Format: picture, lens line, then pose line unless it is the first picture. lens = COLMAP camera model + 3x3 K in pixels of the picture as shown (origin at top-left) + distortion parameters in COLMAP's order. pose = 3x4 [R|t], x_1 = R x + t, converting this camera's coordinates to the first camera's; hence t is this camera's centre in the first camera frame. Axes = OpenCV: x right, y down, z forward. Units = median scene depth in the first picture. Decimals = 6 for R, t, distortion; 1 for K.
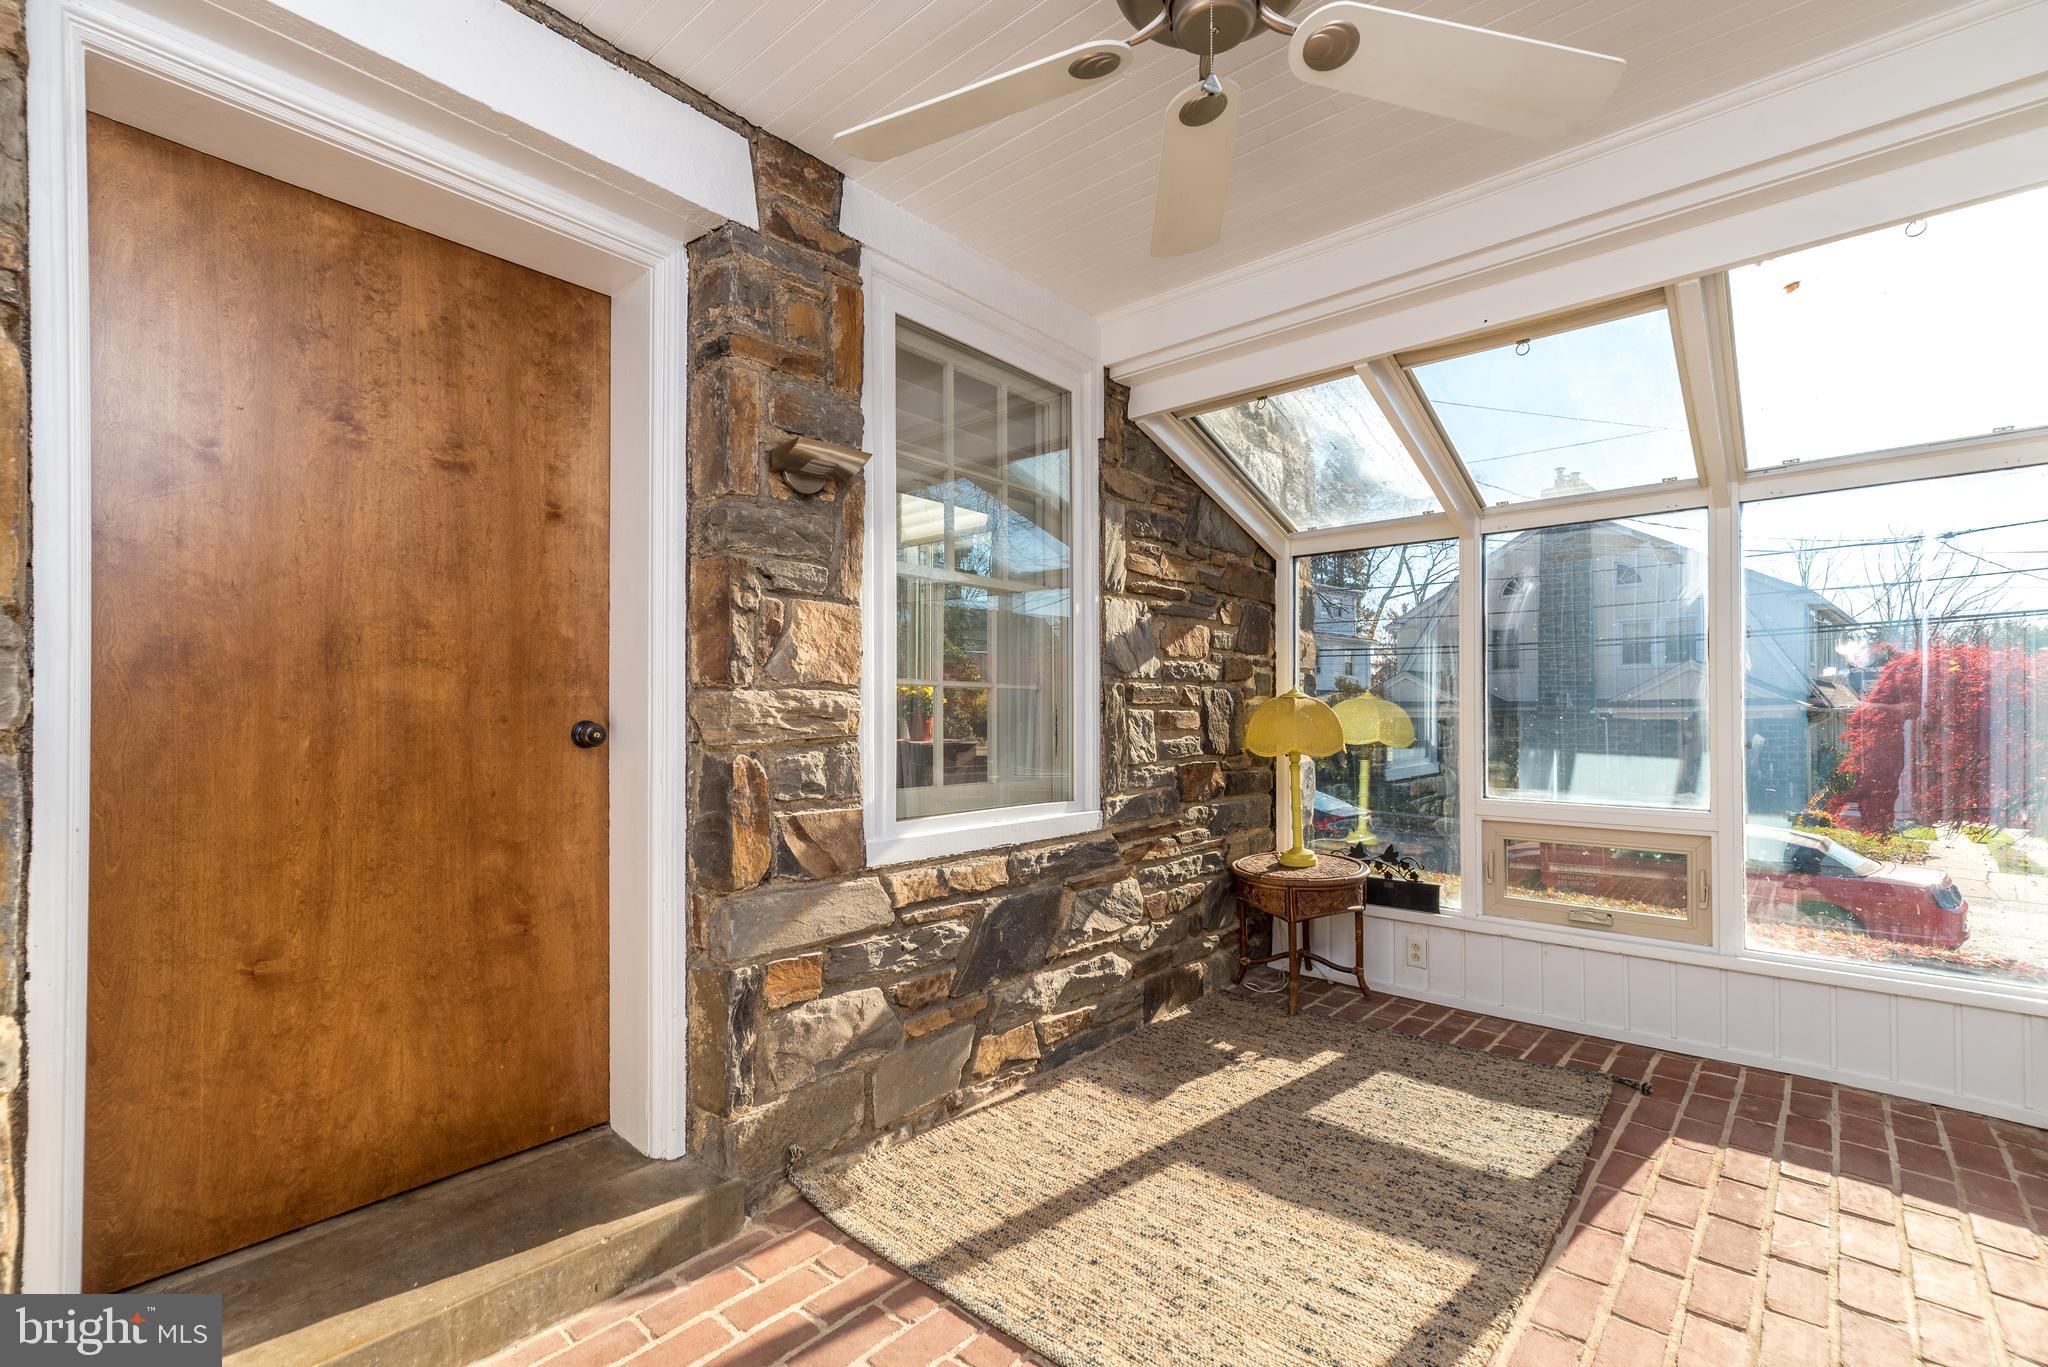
lens RADIAL K [[919.0, 0, 1020.1], [0, 919.0, 729.5], [0, 0, 1]] dist [0.001578, 0.000249]
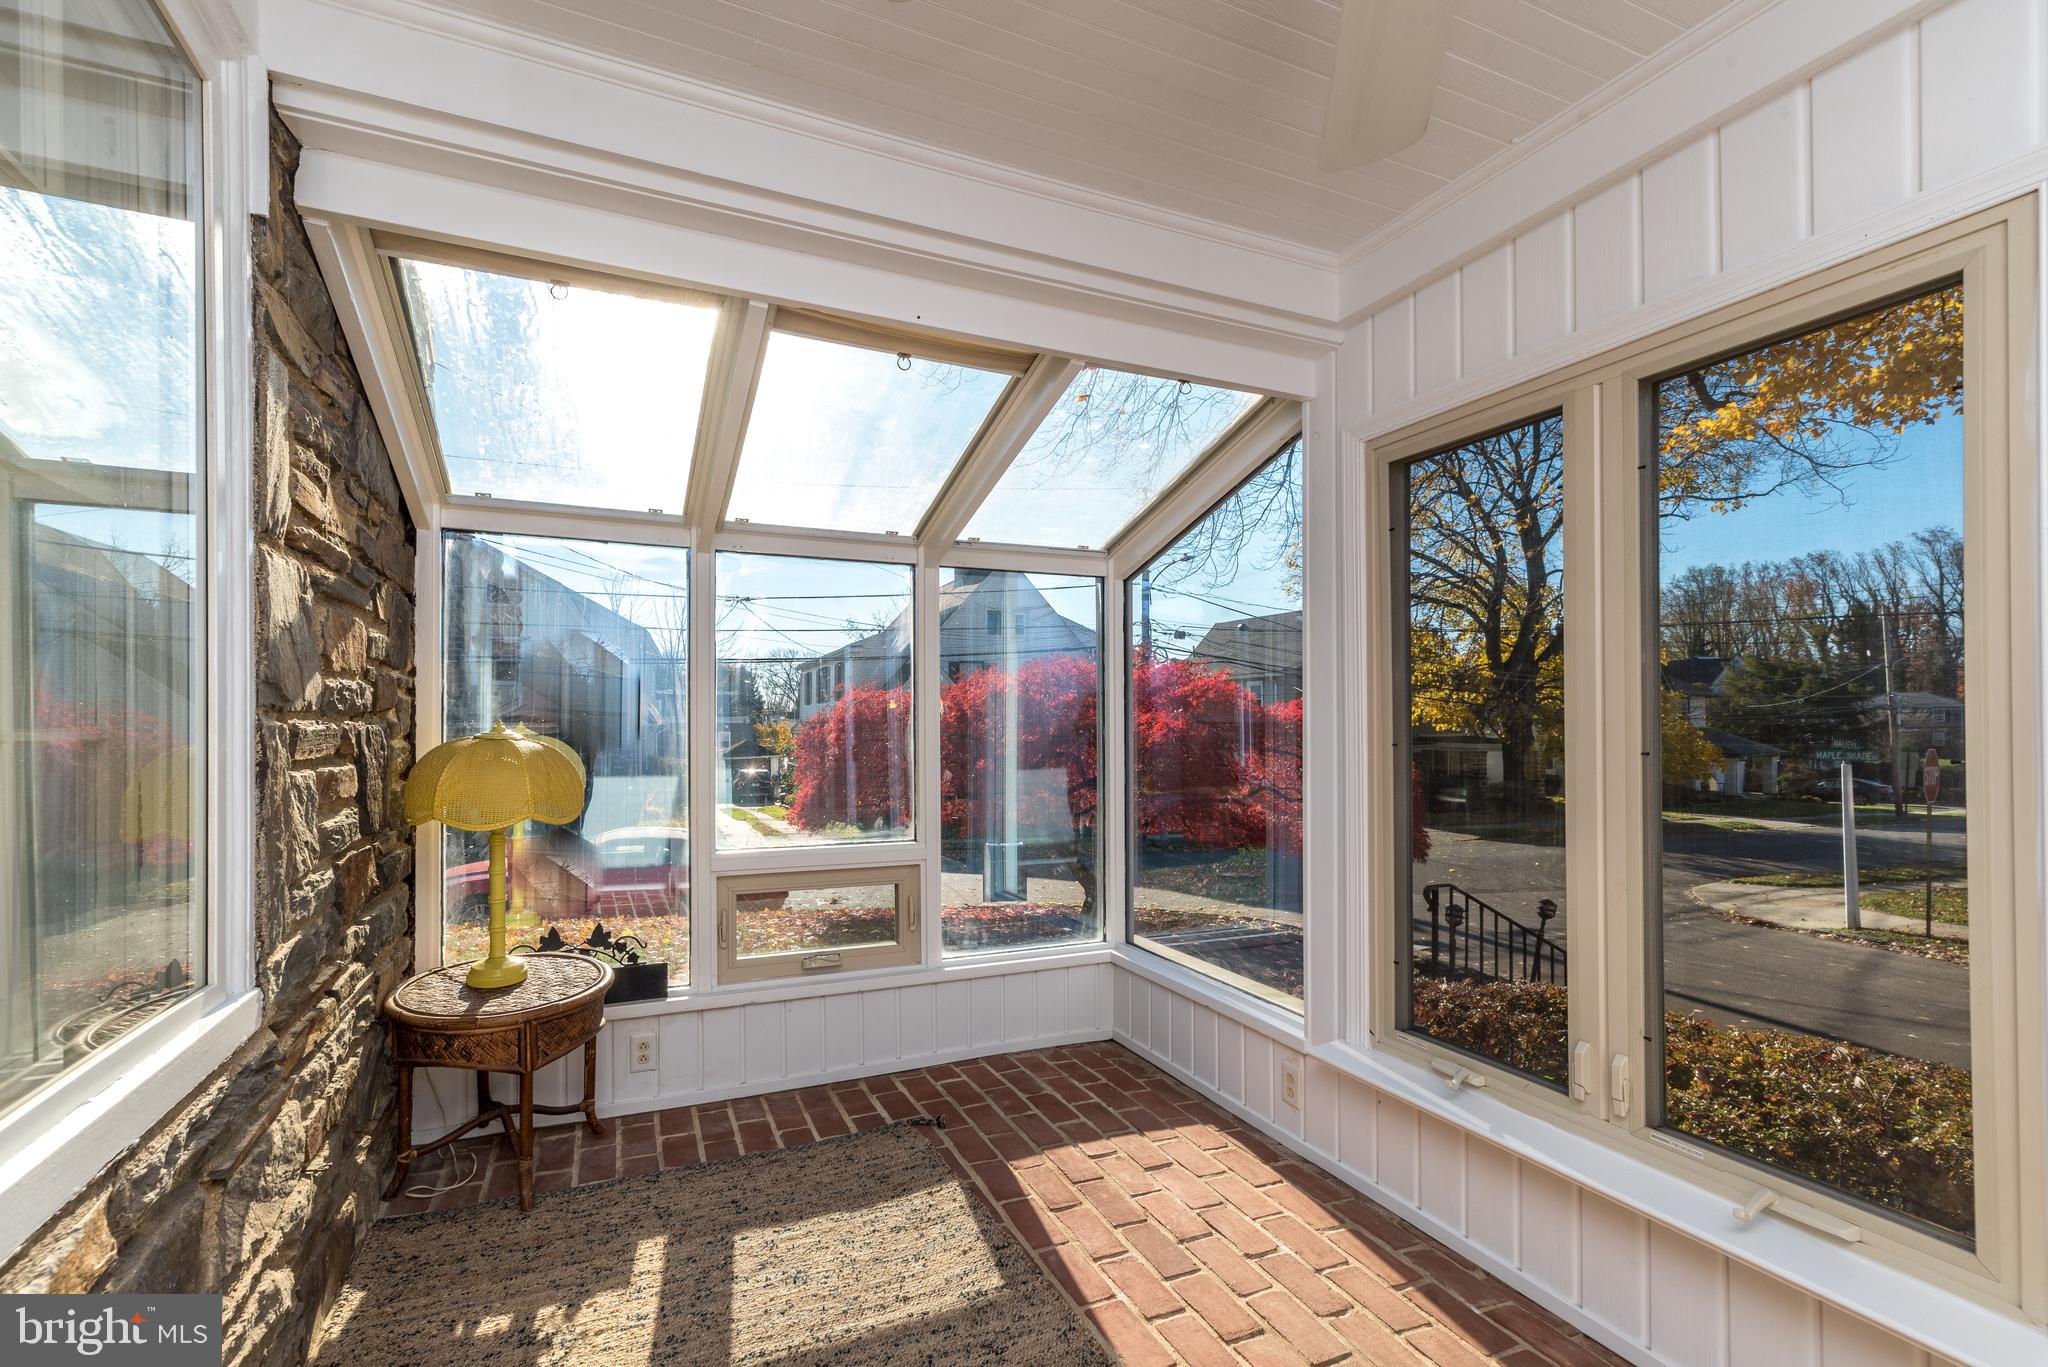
lens RADIAL K [[902.5, 0, 1023.1], [0, 902.5, 725.7], [0, 0, 1]] dist [0.008584, -0.000500]
pose [[0.413872, -0.001975, 0.910333, -0.183479], [0.014235, 0.999889, -0.004302, -0.042703], [-0.910224, 0.014739, 0.413854, 0.448782]]
